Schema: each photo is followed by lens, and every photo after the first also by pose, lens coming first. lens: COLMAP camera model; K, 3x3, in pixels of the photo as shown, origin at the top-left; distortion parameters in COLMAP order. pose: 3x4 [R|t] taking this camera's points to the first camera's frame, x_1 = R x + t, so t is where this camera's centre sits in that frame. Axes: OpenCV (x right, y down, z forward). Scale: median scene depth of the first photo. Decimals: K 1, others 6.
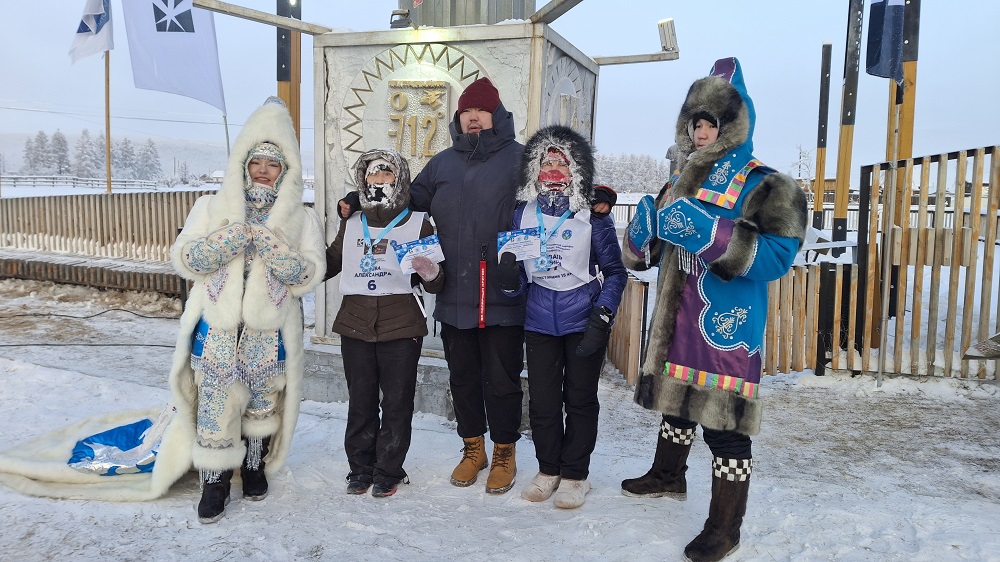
lens RADIAL K [[740.4, 0, 496.4], [0, 740.4, 278.3], [0, 0, 1]] dist [0.029804, -0.029535]
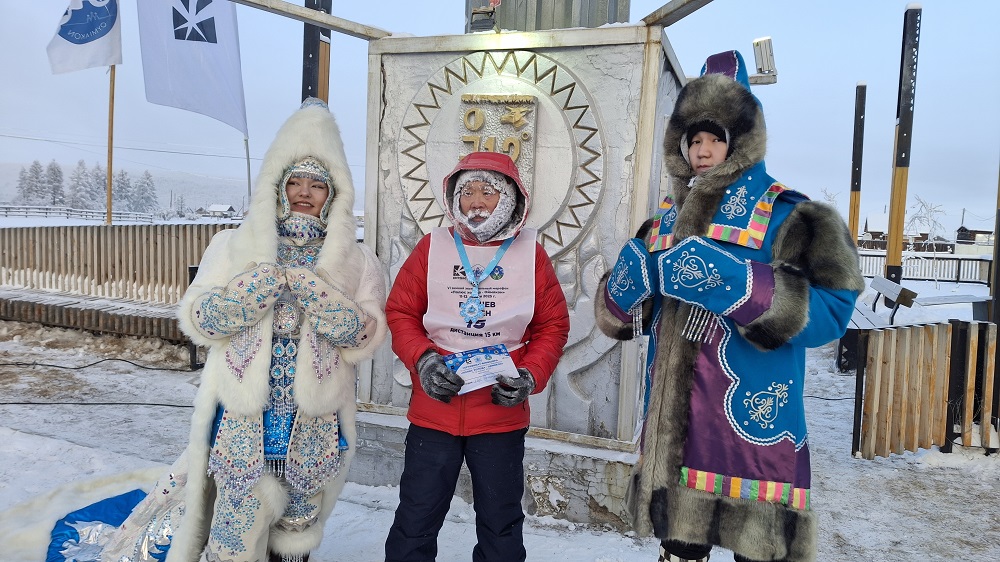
lens RADIAL K [[740.4, 0, 503.8], [0, 740.4, 282.8], [0, 0, 1]] dist [0.029804, -0.029535]
pose [[0.999722, 0.016126, 0.017189, -0.089987], [-0.015319, 0.998821, -0.046063, -0.016743], [-0.017912, 0.045786, 0.998791, 0.153023]]
